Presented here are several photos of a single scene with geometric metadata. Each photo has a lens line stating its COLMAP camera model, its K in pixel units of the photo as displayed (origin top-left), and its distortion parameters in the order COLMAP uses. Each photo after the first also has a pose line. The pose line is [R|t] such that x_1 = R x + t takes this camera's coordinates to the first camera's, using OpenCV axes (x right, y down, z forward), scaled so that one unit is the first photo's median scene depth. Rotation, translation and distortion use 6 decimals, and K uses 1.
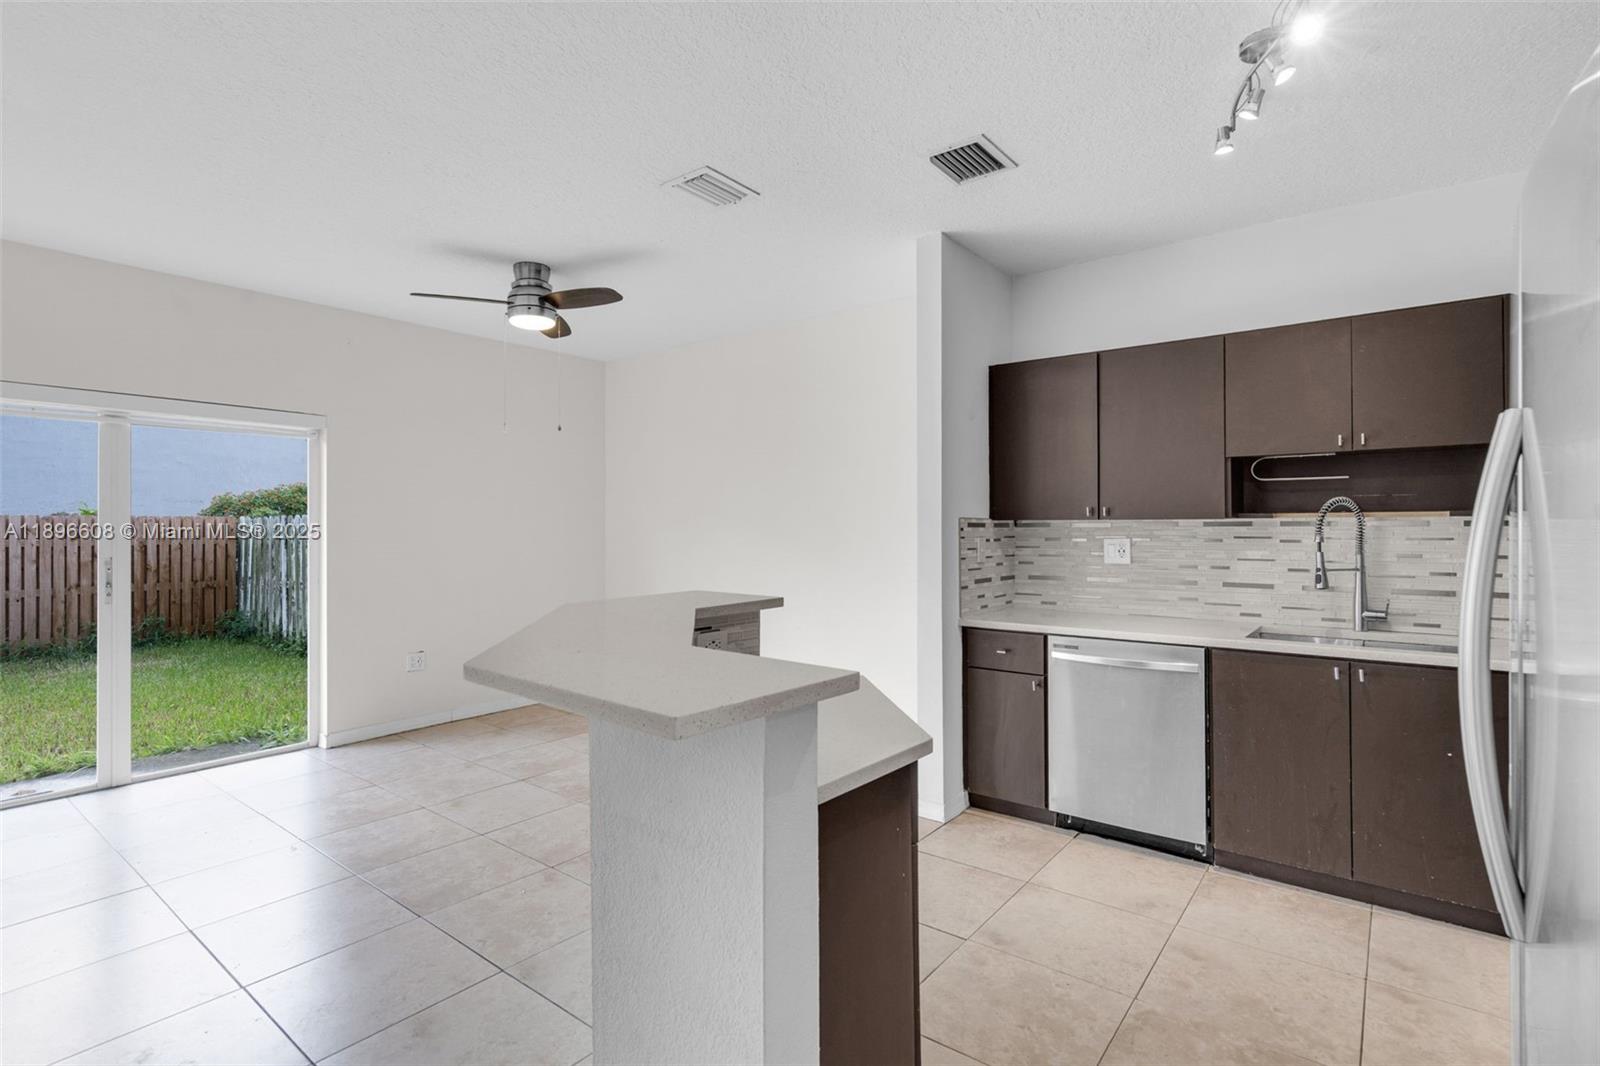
lens RADIAL K [[781.9, 0, 804.4], [0, 781.9, 526.9], [0, 0, 1]] dist [0.001794, 0.000658]
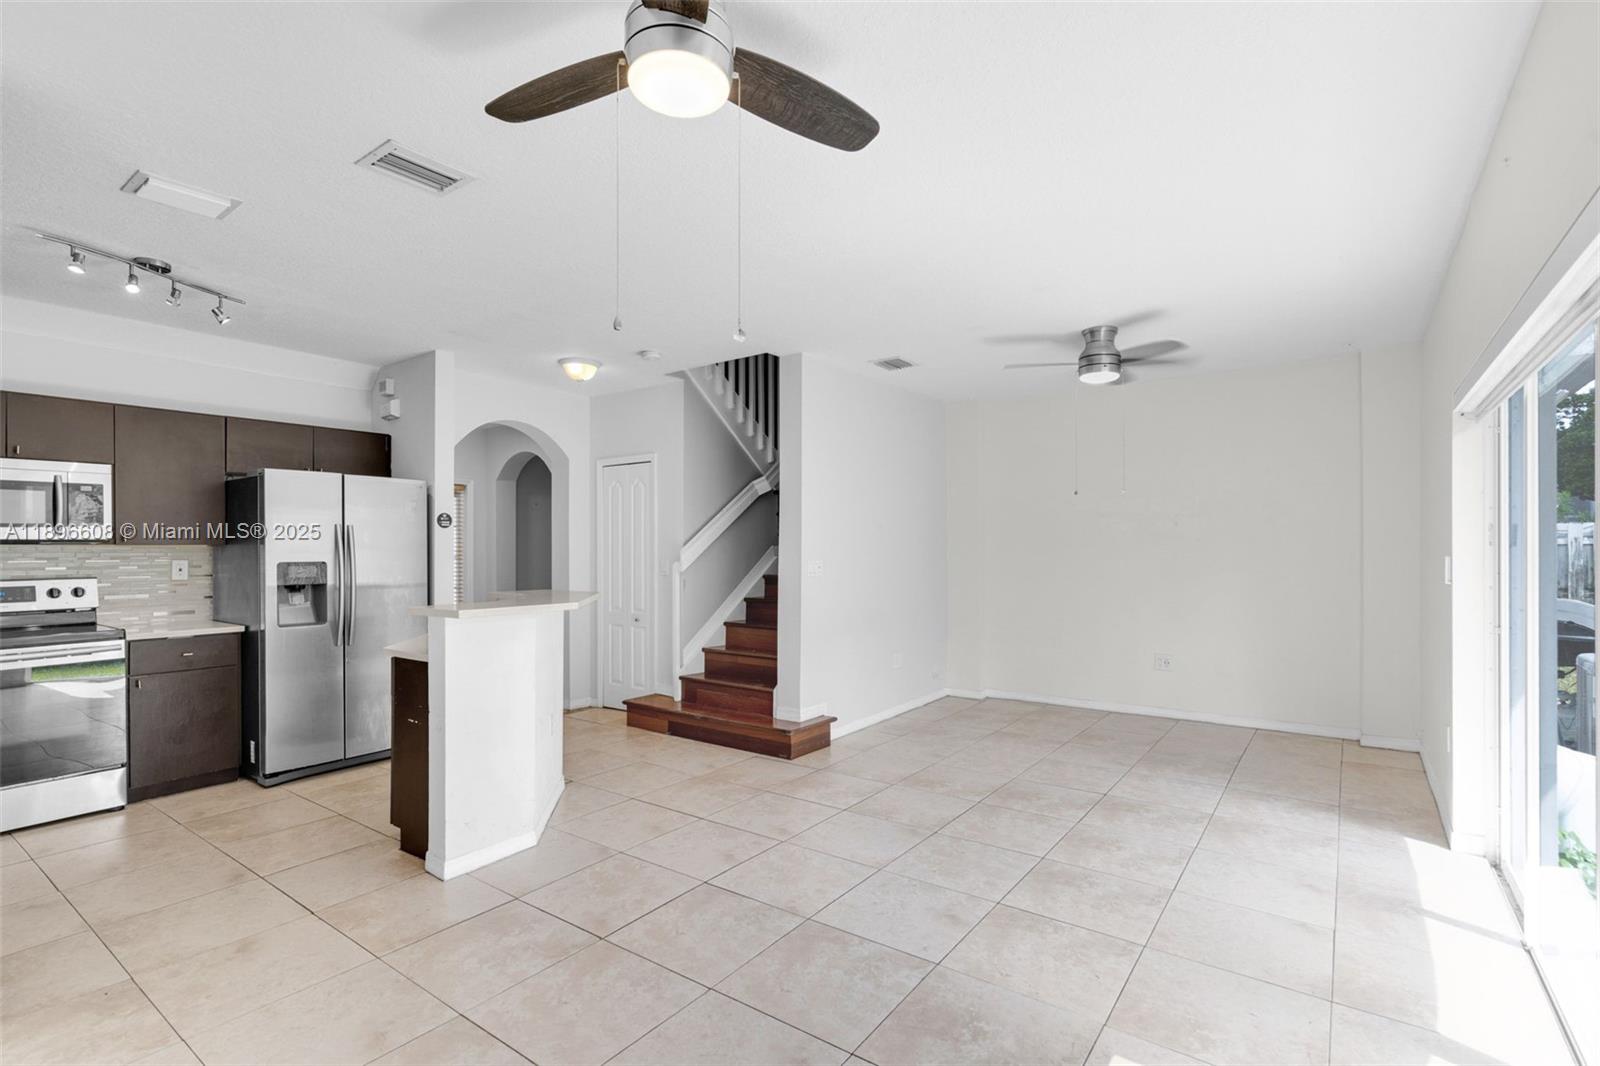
lens RADIAL K [[747.7, 0, 805.4], [0, 747.7, 545.0], [0, 0, 1]] dist [-0.000285, 0.000127]
pose [[-0.999428, 0.006505, -0.033179, -0.334876], [0.006645, 0.999969, -0.004114, -0.000620], [0.033151, -0.004332, -0.999441, 1.175342]]
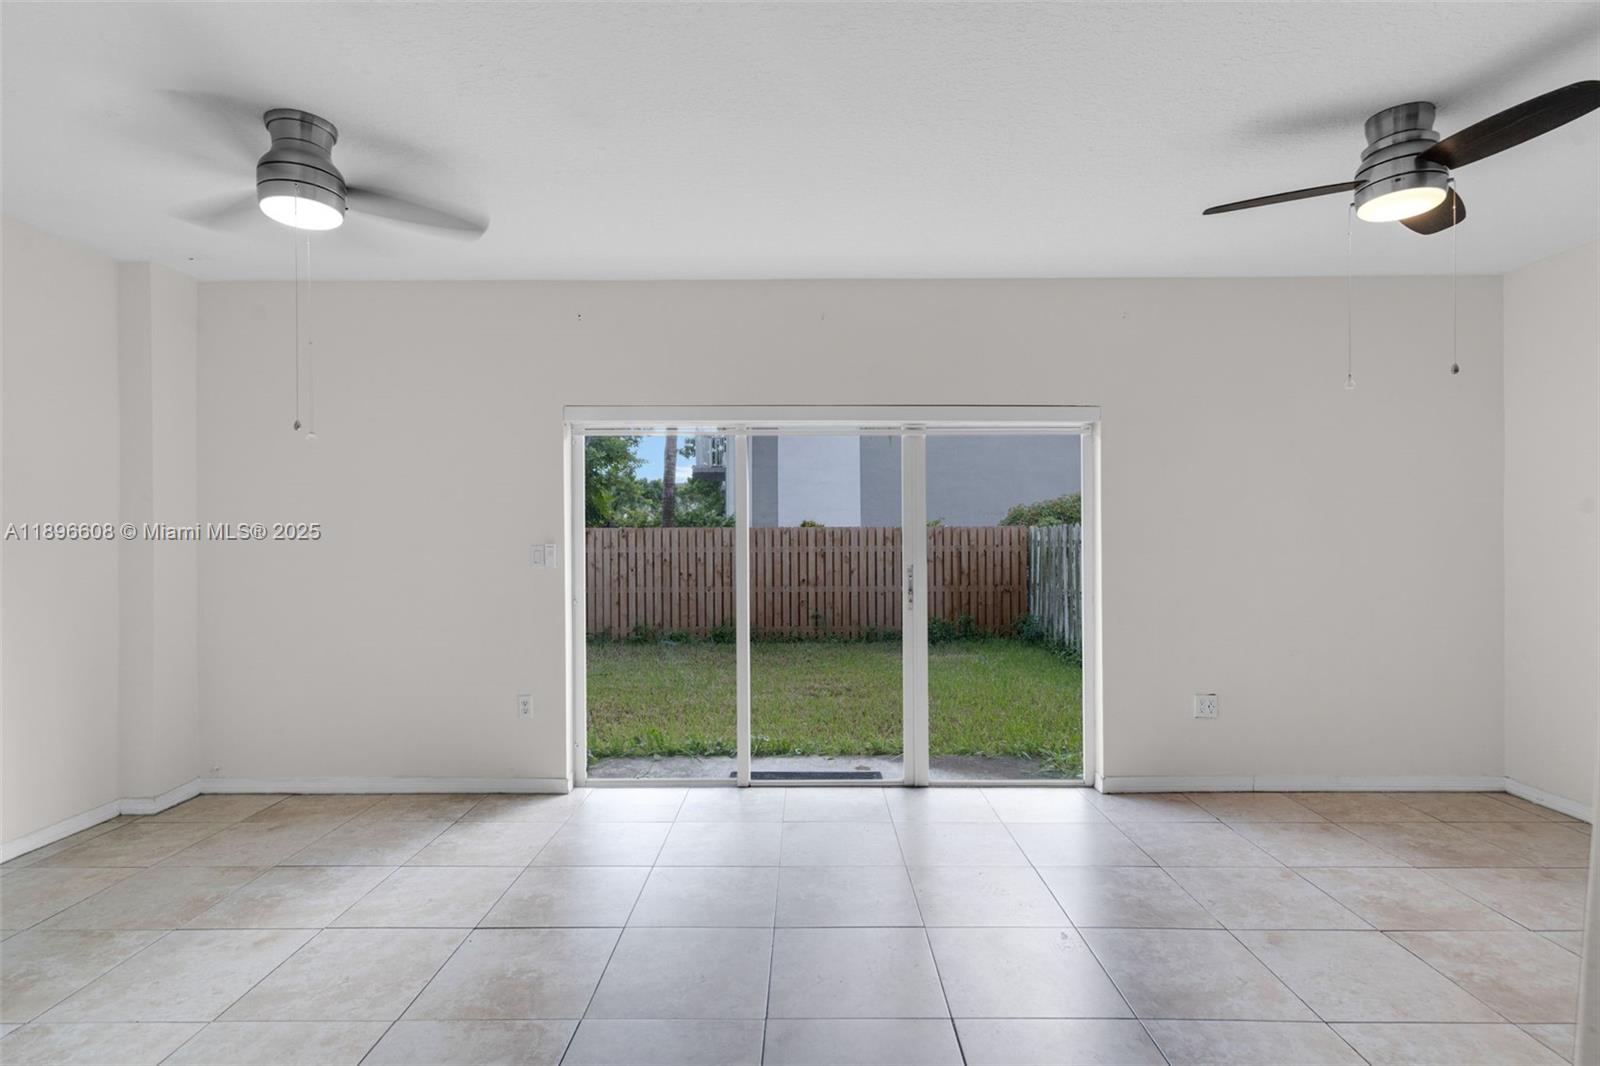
lens RADIAL K [[781.9, 0, 804.4], [0, 781.9, 526.9], [0, 0, 1]] dist [0.001794, 0.000658]
pose [[0.608207, -0.010228, -0.793712, -0.112890], [0.001130, 0.999927, -0.012019, 0.000589], [0.793777, 0.006413, 0.608175, 0.194155]]
